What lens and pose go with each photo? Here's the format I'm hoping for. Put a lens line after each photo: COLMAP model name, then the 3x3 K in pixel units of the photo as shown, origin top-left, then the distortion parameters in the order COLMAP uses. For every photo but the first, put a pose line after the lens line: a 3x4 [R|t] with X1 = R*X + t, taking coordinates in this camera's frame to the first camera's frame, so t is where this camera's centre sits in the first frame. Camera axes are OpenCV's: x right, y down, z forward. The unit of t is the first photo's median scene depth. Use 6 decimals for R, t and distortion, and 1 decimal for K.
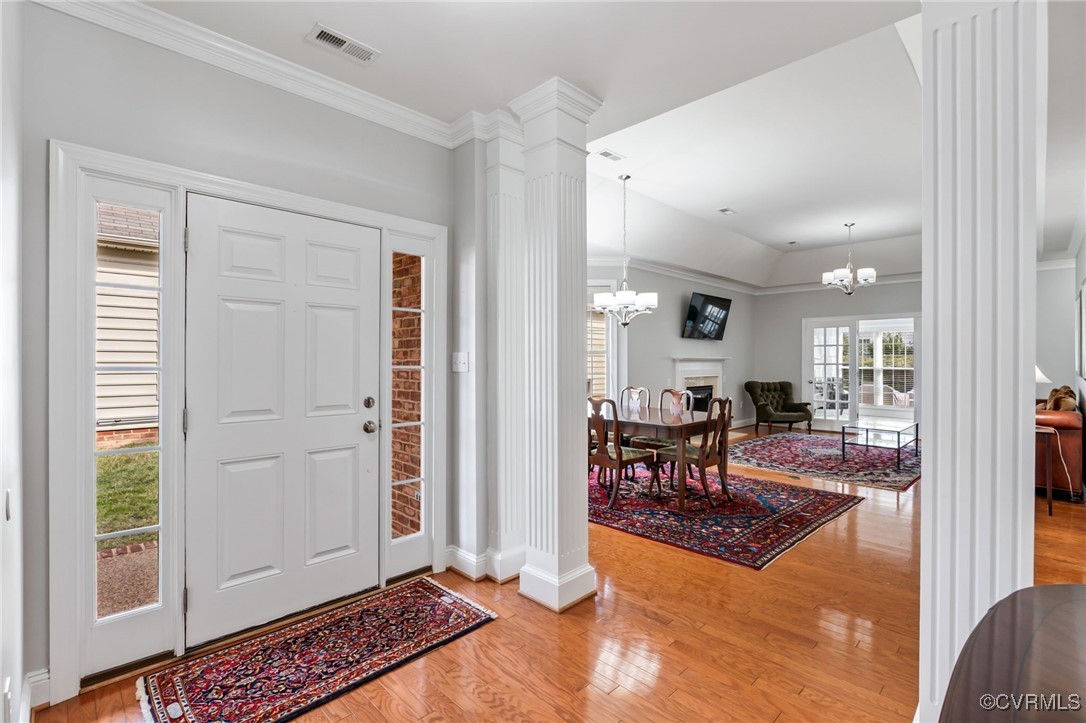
lens RADIAL K [[503.9, 0, 540.5], [0, 503.9, 355.0], [0, 0, 1]] dist [-0.004265, -0.000398]
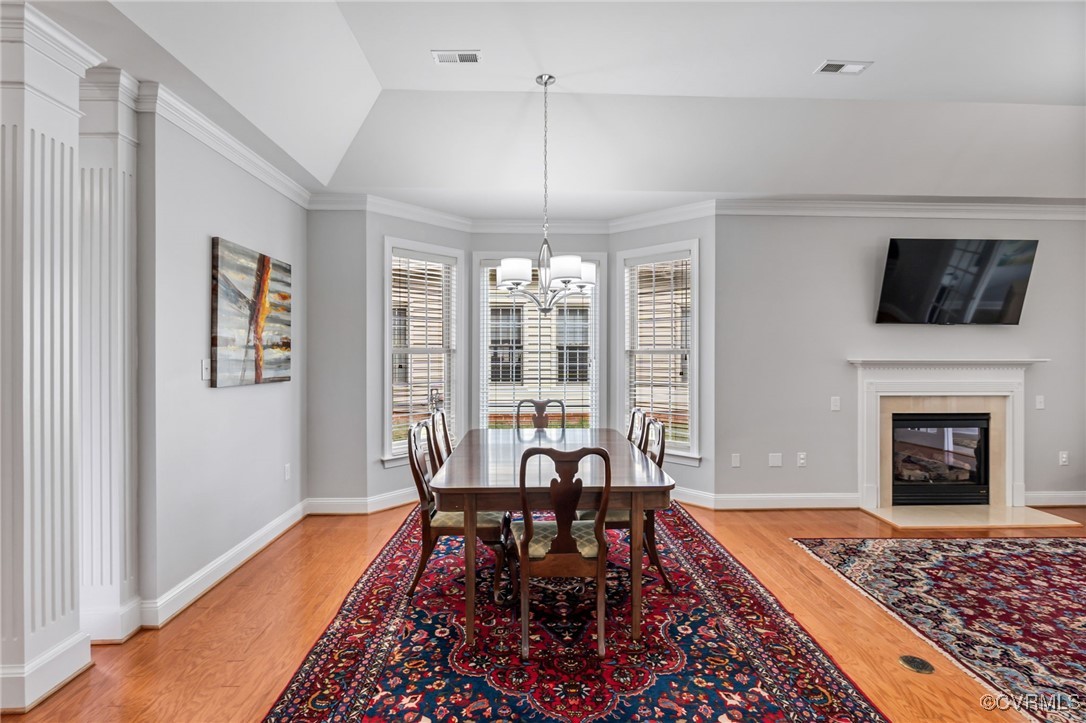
lens RADIAL K [[503.9, 0, 540.5], [0, 503.9, 355.0], [0, 0, 1]] dist [-0.004265, -0.000398]
pose [[0.731816, 0.005330, -0.681481, 0.757381], [0.005807, 0.999884, 0.014056, -0.019514], [0.681478, -0.014244, 0.731700, 0.677869]]
